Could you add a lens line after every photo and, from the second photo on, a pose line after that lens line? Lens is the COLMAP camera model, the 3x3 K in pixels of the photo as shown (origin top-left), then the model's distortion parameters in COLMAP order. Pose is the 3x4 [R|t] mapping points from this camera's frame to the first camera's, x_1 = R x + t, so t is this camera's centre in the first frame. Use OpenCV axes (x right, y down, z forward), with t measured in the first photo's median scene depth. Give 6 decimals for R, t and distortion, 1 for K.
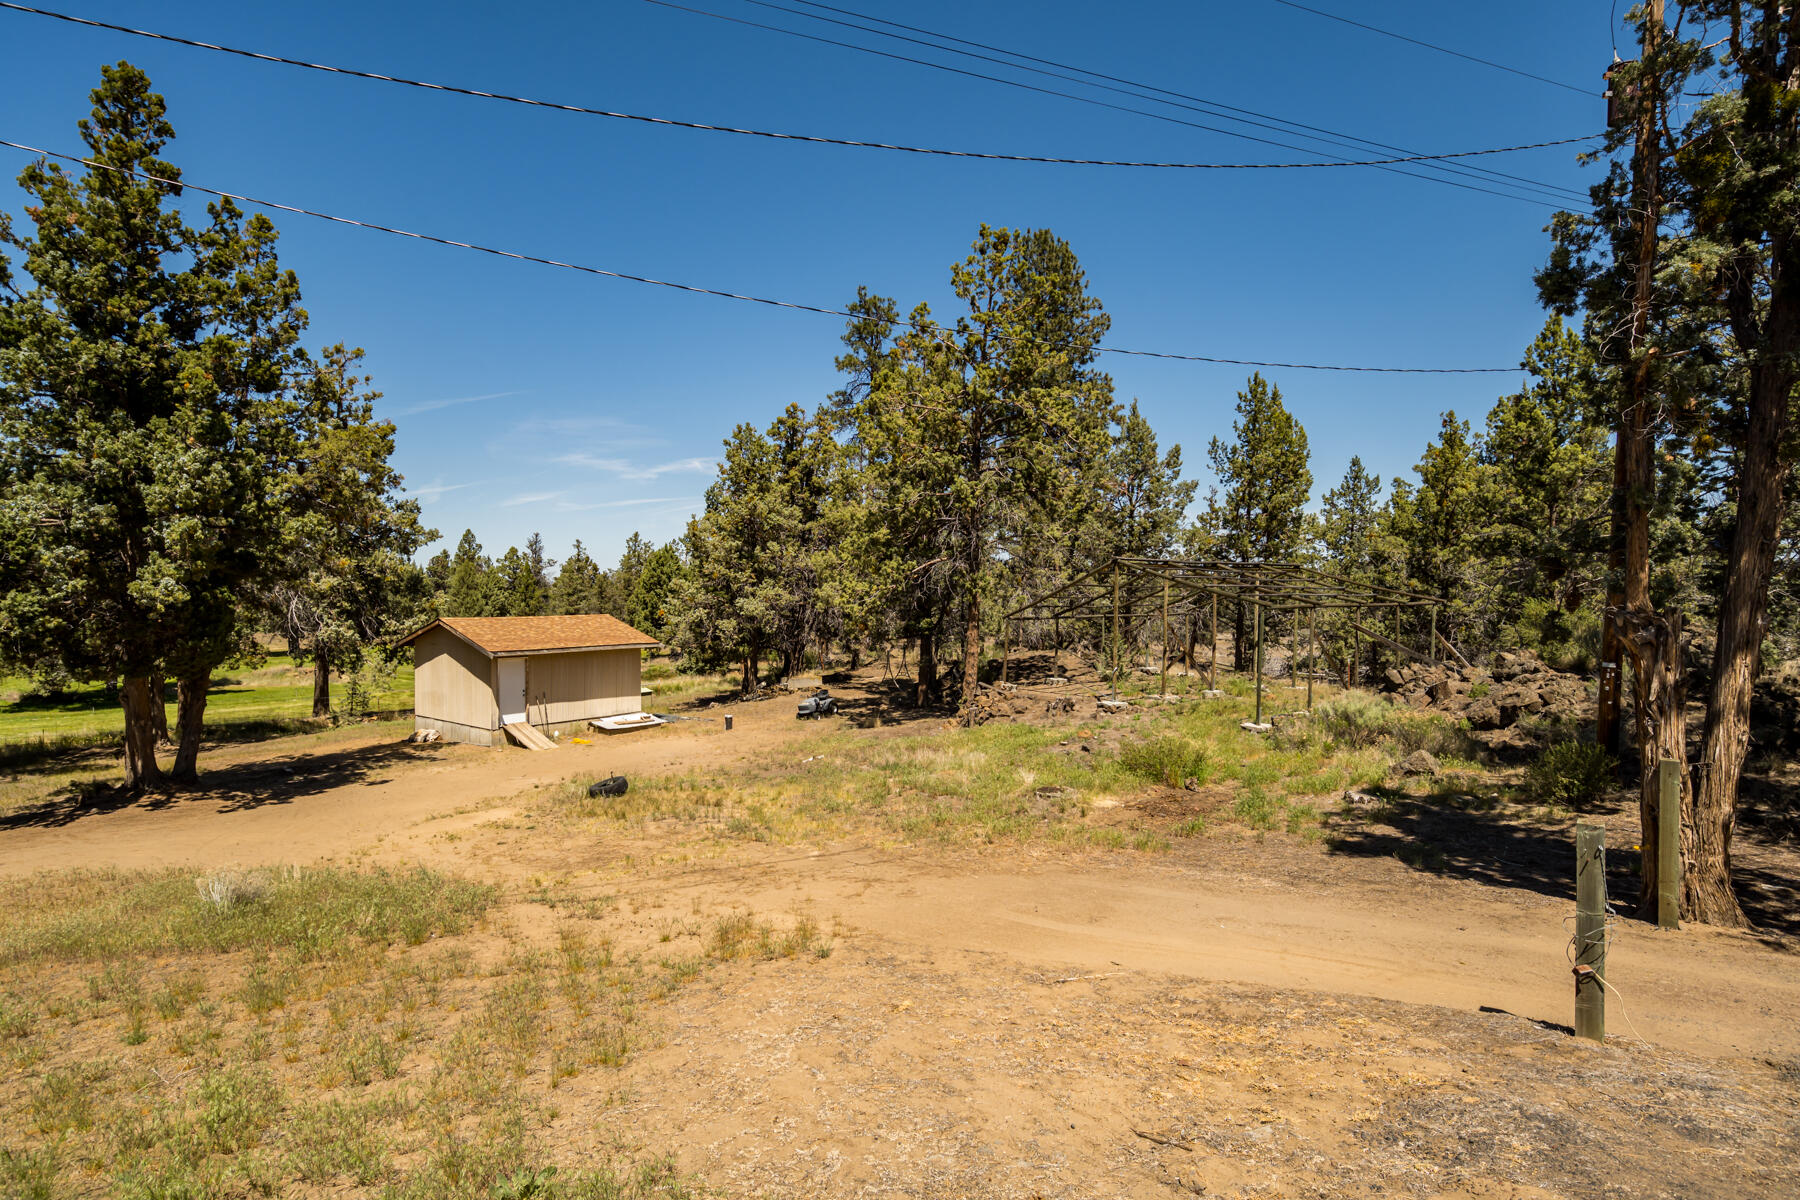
lens RADIAL K [[912.5, 0, 891.4], [0, 912.5, 603.3], [0, 0, 1]] dist [-0.002436, 0.001511]
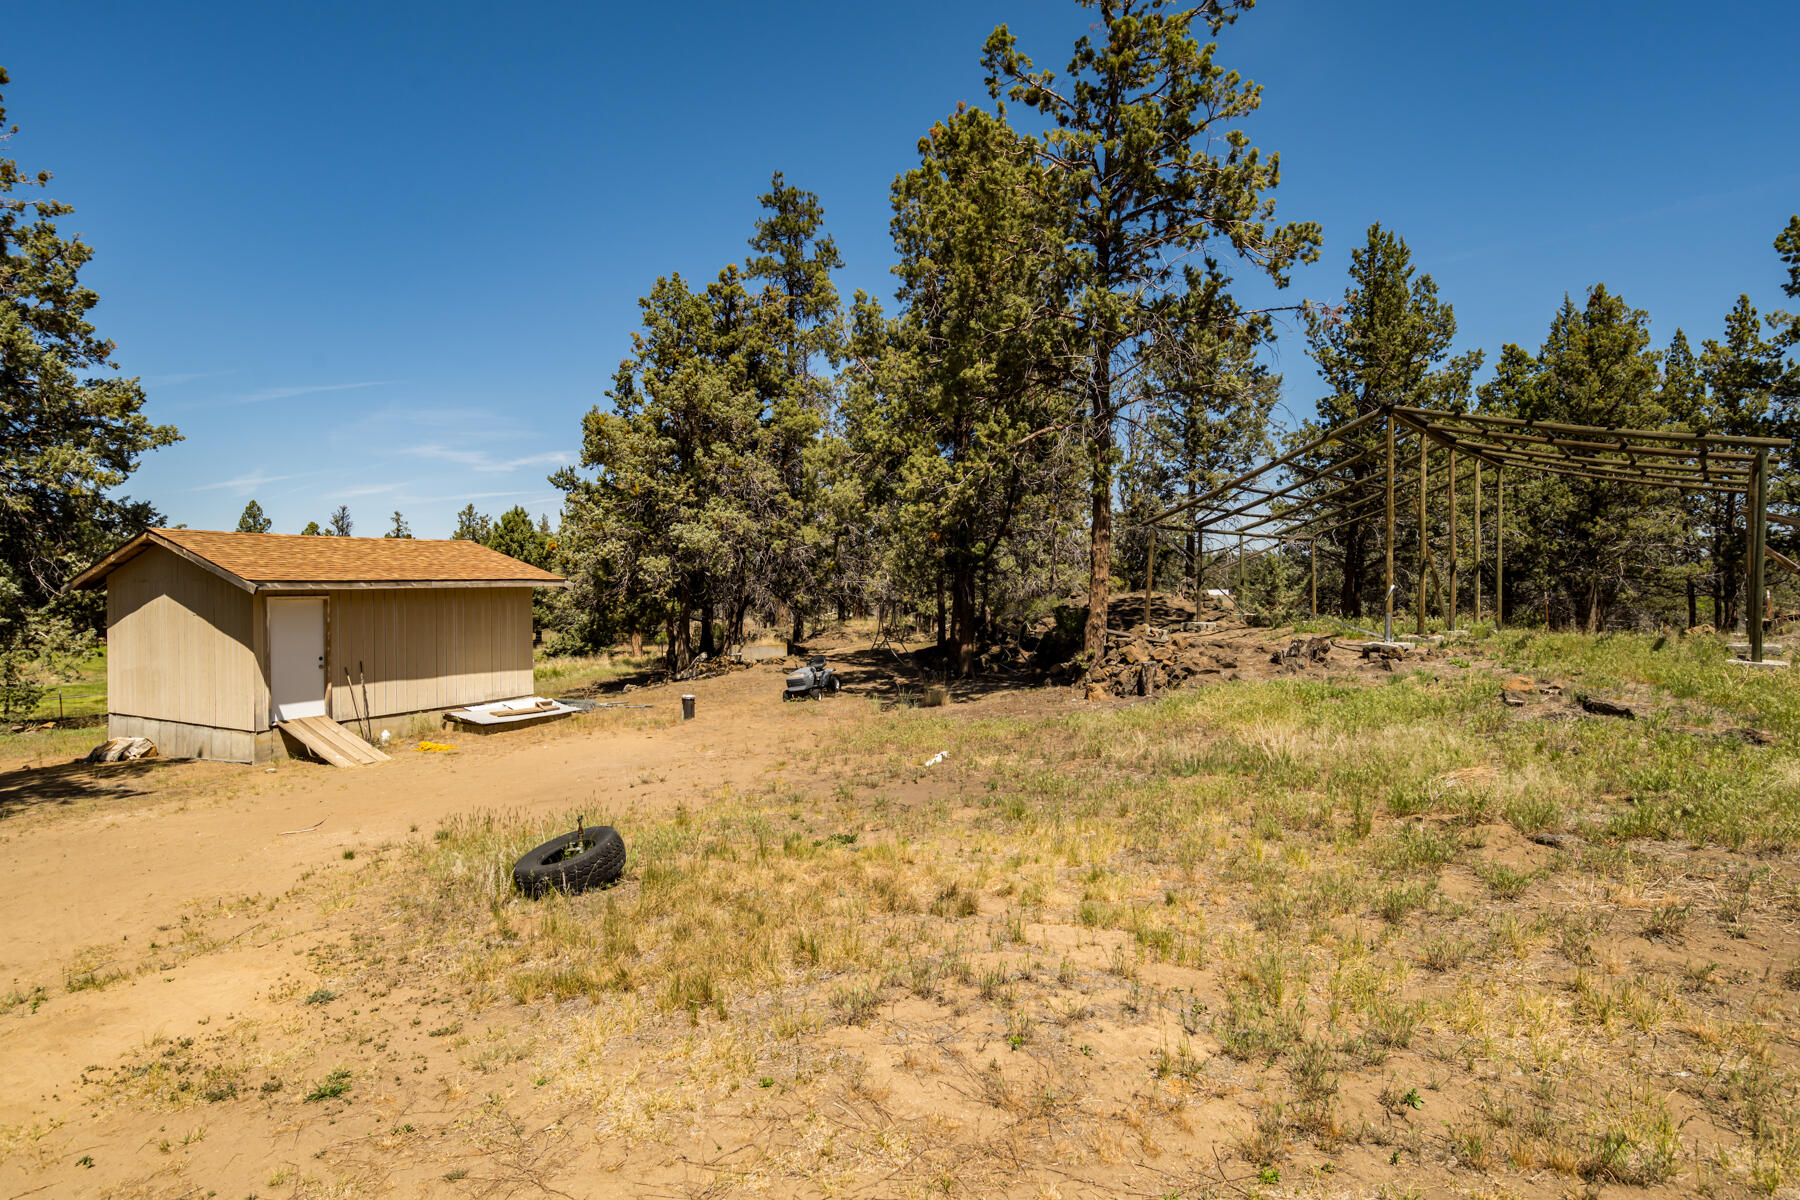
lens RADIAL K [[929.8, 0, 899.1], [0, 929.8, 590.9], [0, 0, 1]] dist [-0.013746, 0.009316]
pose [[0.985687, -0.013579, 0.168039, -0.225923], [0.014871, 0.999869, -0.006429, 0.093759], [-0.167929, 0.008836, 0.985759, 0.577734]]
